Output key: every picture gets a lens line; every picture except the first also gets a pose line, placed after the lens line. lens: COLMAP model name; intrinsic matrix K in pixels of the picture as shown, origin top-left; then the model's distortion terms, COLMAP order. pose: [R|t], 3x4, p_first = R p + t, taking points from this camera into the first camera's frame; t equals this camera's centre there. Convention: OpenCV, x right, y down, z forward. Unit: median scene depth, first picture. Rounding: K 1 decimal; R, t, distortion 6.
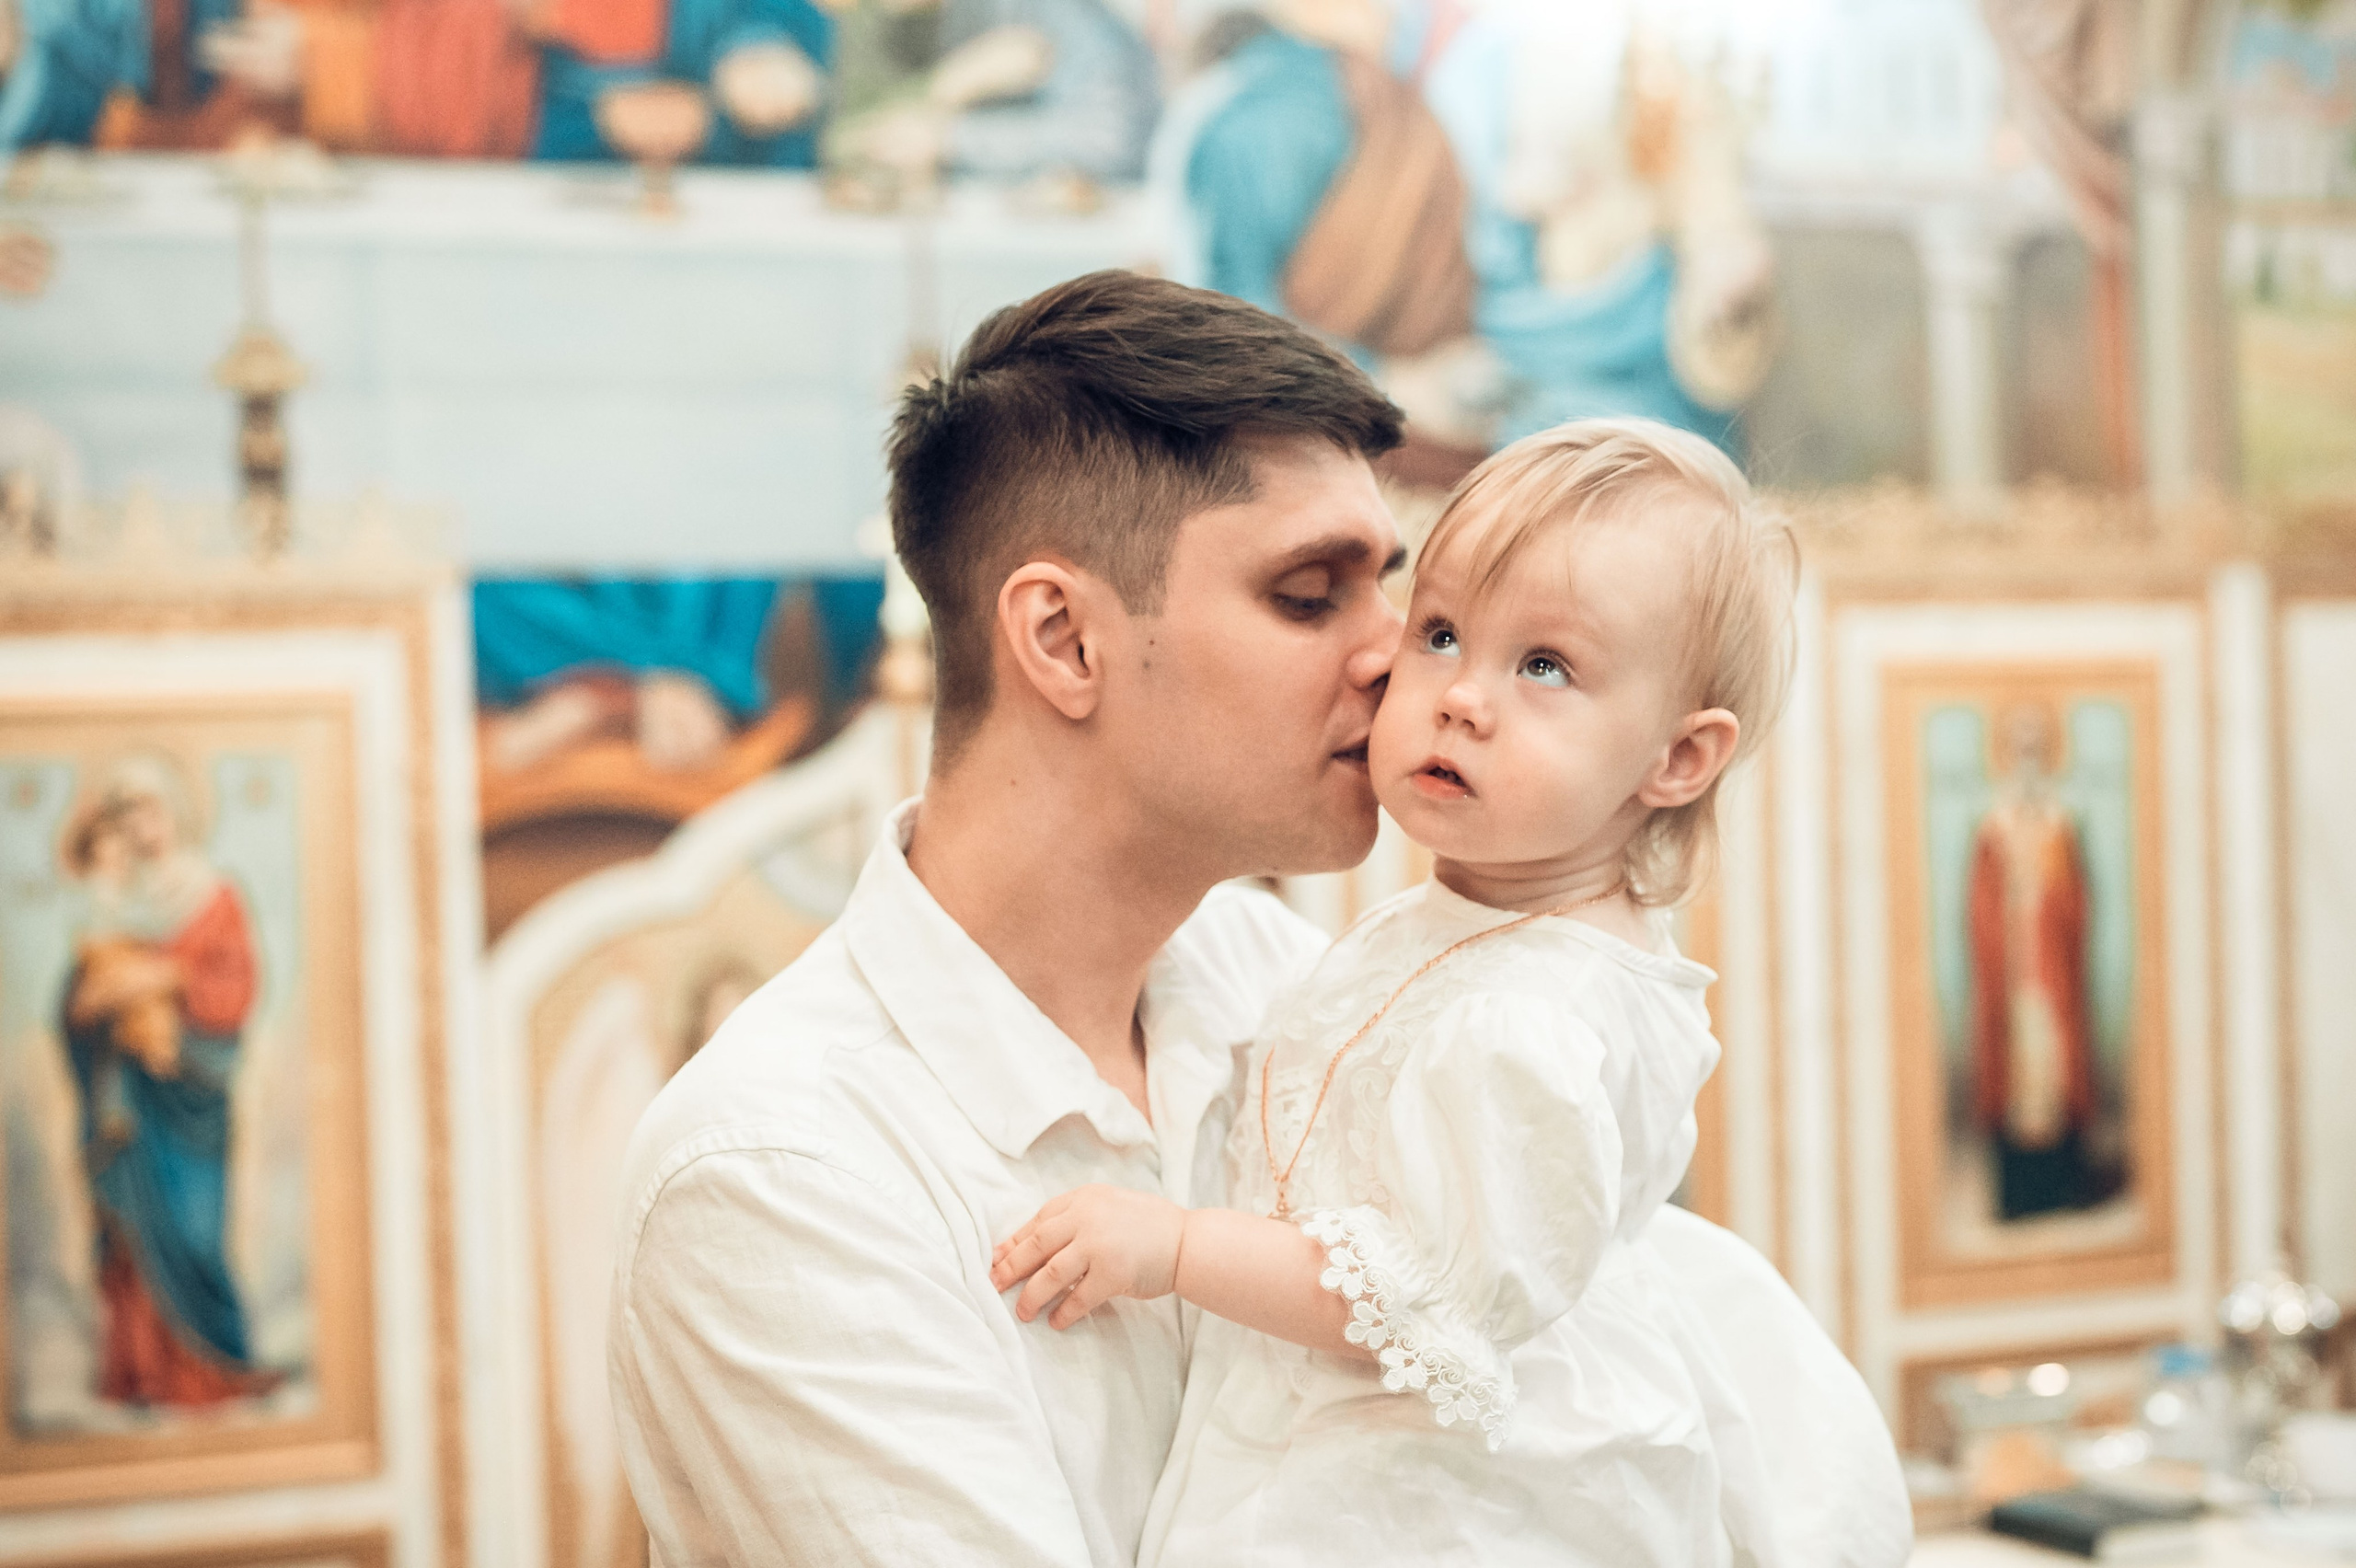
lens RADIAL K [[4685.5, 0, 1355.7], [0, 4685.5, 887.7], [0, 0, 1]] dist [-0.073632, 0.000000]
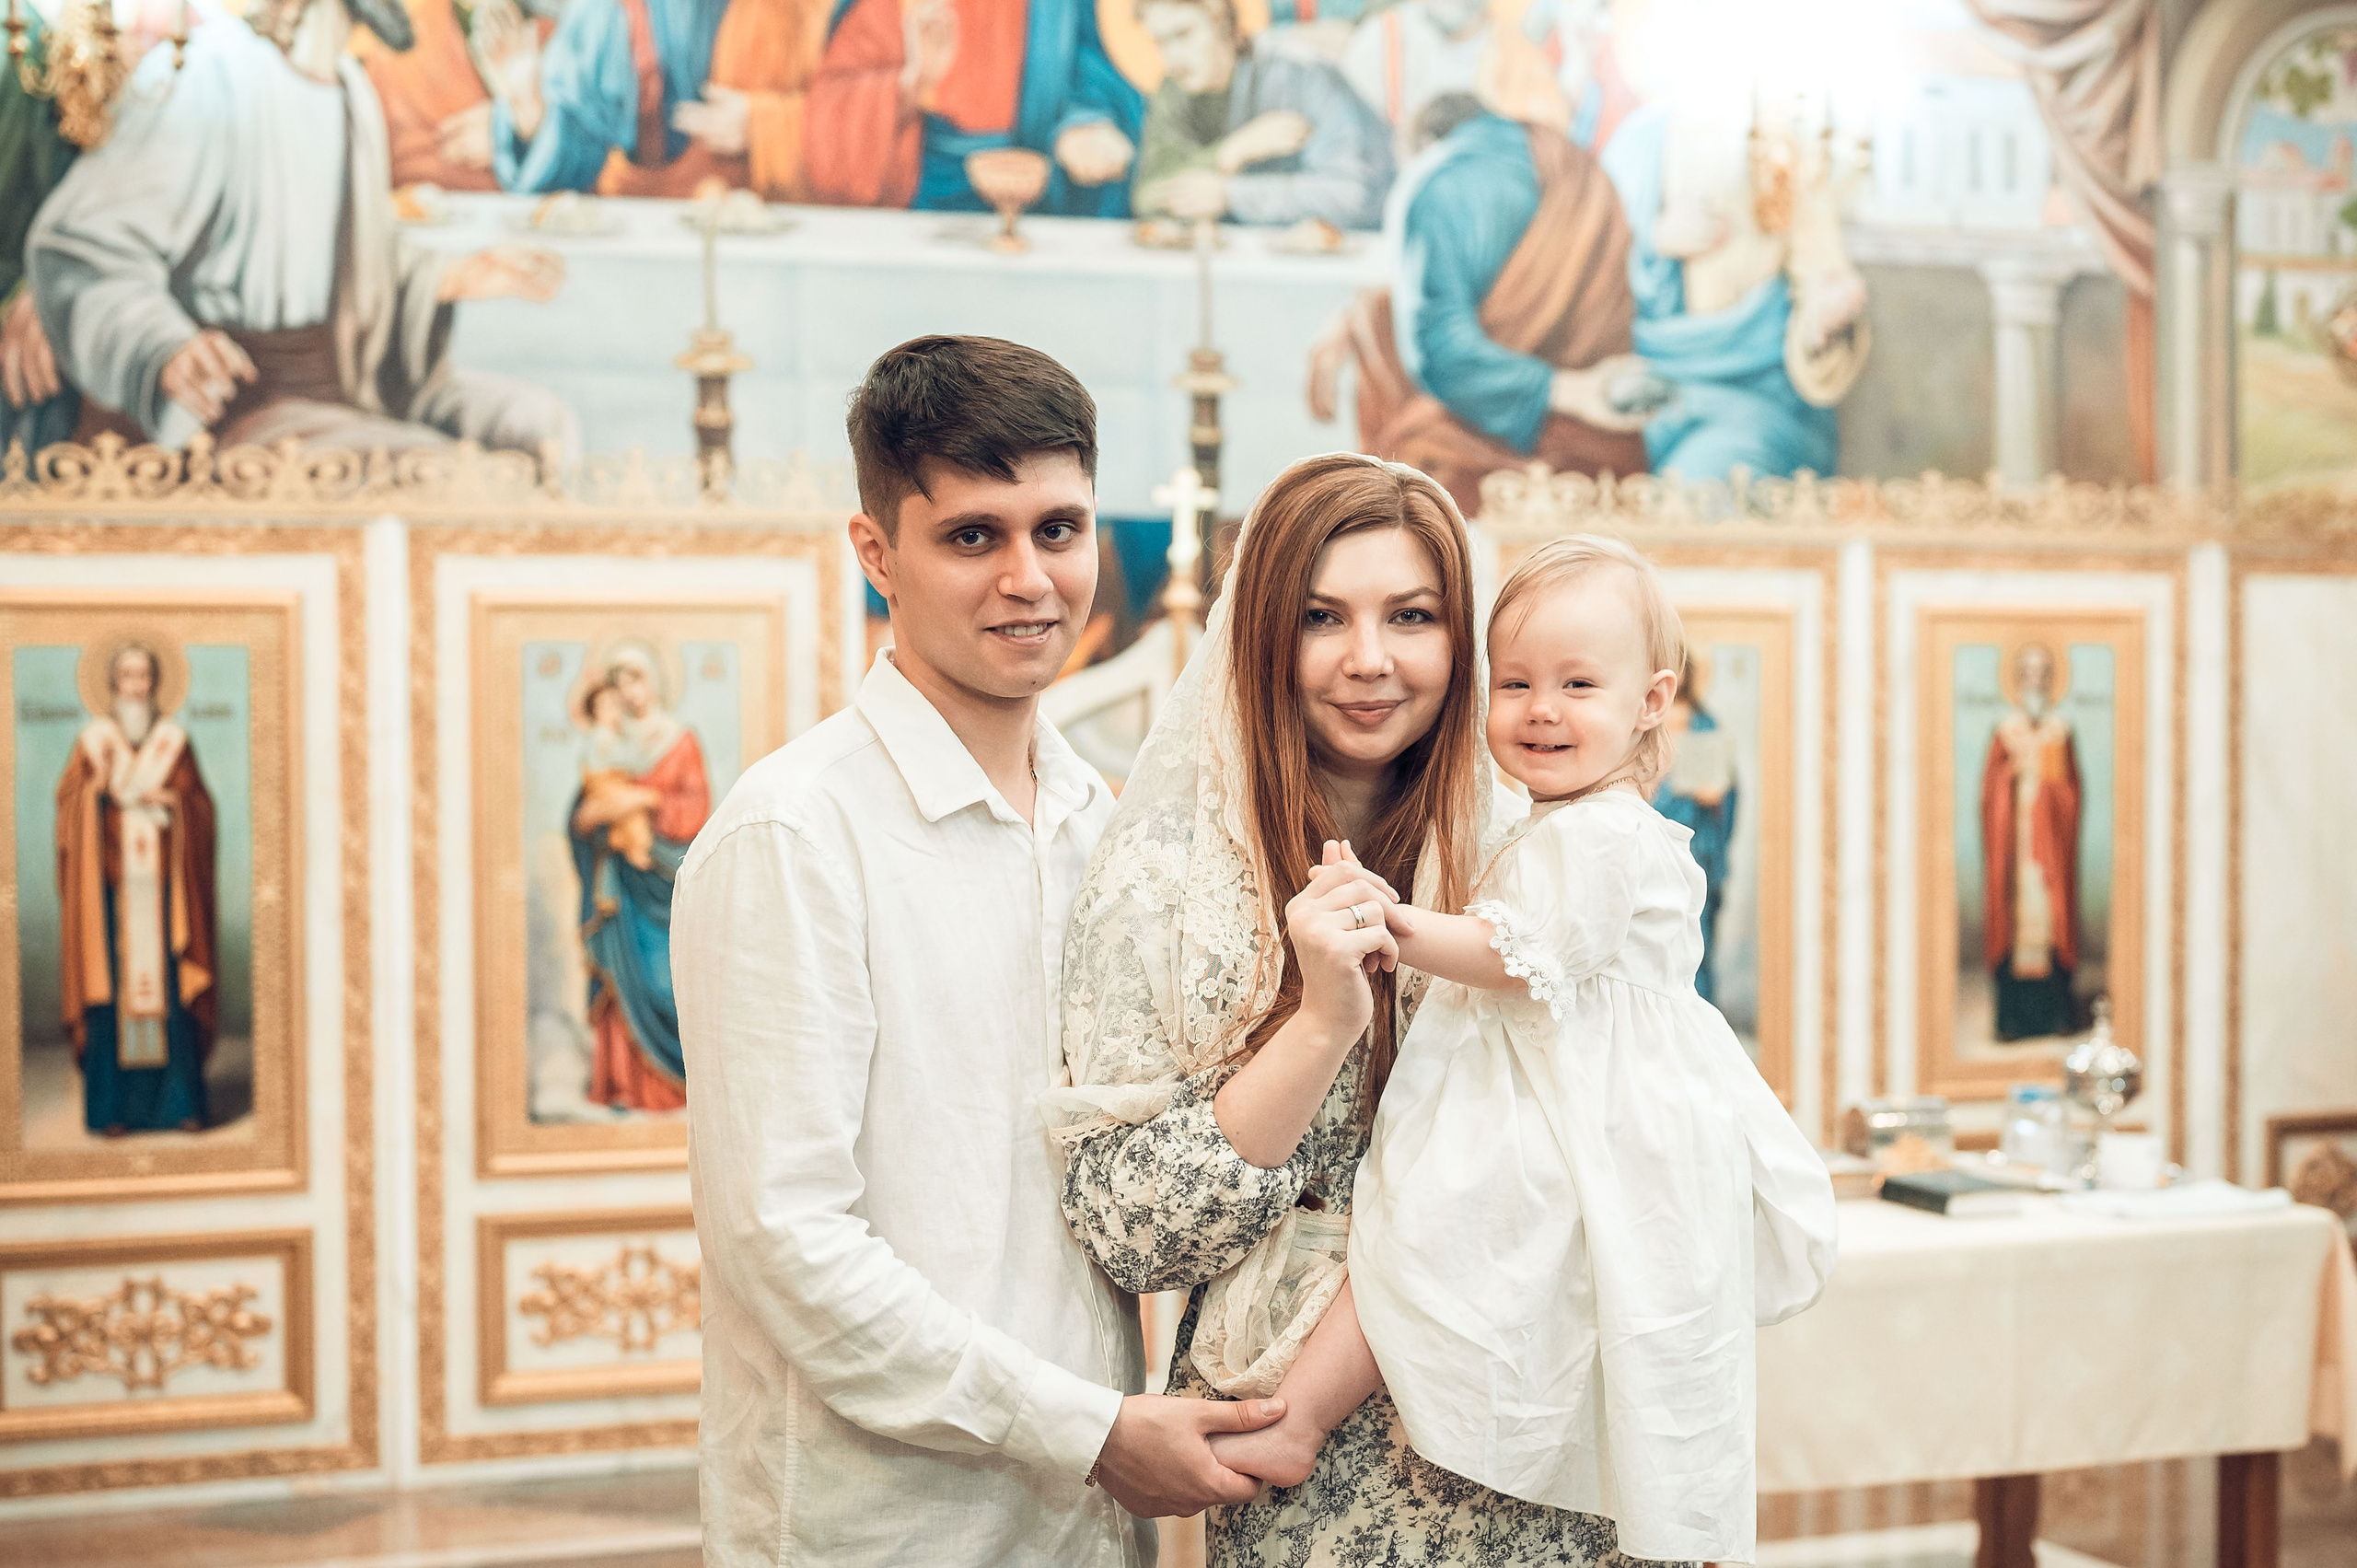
lens RADIAL K [[4384.5, 0, 1341.3], [0, 4384.5, 899.3], [0, 0, 1]] dist [-0.032920, 0.000000]
pose [[0.997095, 0.031380, -0.069398, 0.036962], [-0.029907, 0.999307, 0.022171, 0.010960], [0.070045, -0.020031, 0.997343, -0.239512]]
